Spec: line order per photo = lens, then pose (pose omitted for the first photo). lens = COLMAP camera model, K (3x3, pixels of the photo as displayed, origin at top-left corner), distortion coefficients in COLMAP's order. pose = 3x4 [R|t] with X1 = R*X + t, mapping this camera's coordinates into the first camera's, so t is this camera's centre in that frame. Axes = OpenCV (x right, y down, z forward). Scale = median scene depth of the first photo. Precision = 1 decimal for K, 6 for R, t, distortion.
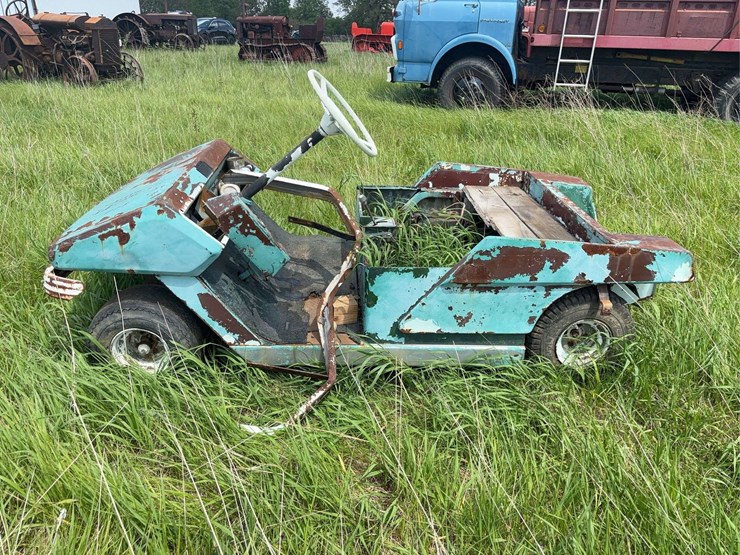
lens RADIAL K [[561.3, 0, 367.2], [0, 561.3, 279.9], [0, 0, 1]] dist [0.037826, -0.039436]
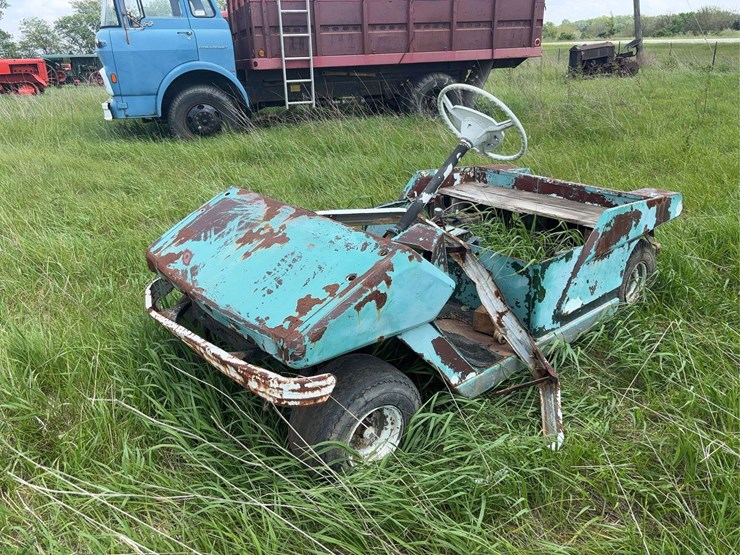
lens RADIAL K [[561.3, 0, 366.2], [0, 561.3, 277.8], [0, 0, 1]] dist [0.037826, -0.039436]
pose [[0.793326, -0.269555, 0.545870, -0.808940], [0.295217, 0.954494, 0.042290, -0.133238], [-0.532430, 0.127600, 0.836802, 0.293001]]
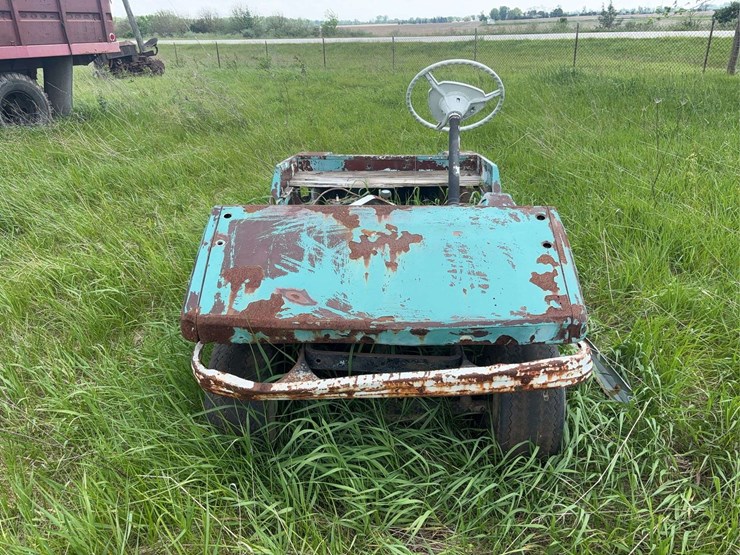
lens RADIAL K [[561.3, 0, 373.2], [0, 561.3, 281.2], [0, 0, 1]] dist [0.037826, -0.039436]
pose [[0.087018, -0.419464, 0.903592, -1.141470], [0.437084, 0.831144, 0.343740, -0.430918], [-0.895201, 0.365034, 0.255665, 0.965521]]
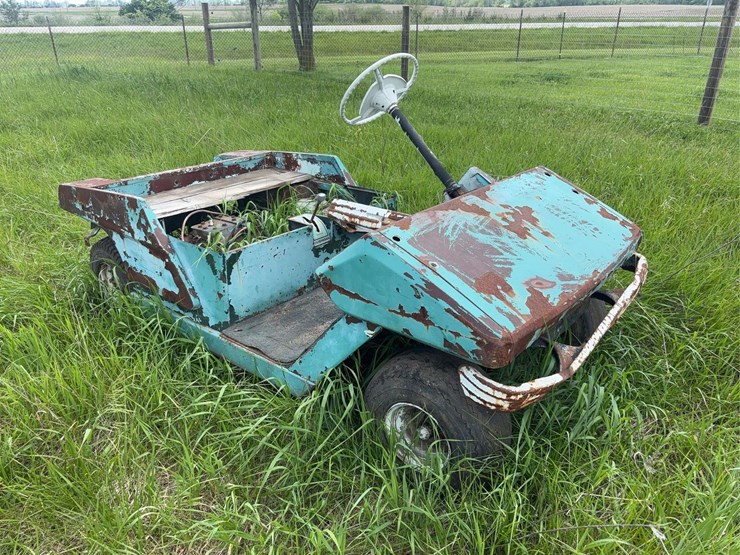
lens RADIAL K [[561.3, 0, 362.1], [0, 561.3, 273.4], [0, 0, 1]] dist [0.037826, -0.039436]
pose [[-0.718912, -0.298090, 0.627939, -0.810764], [0.284957, 0.697590, 0.657395, -0.769675], [-0.634007, 0.651545, -0.416563, 1.680565]]
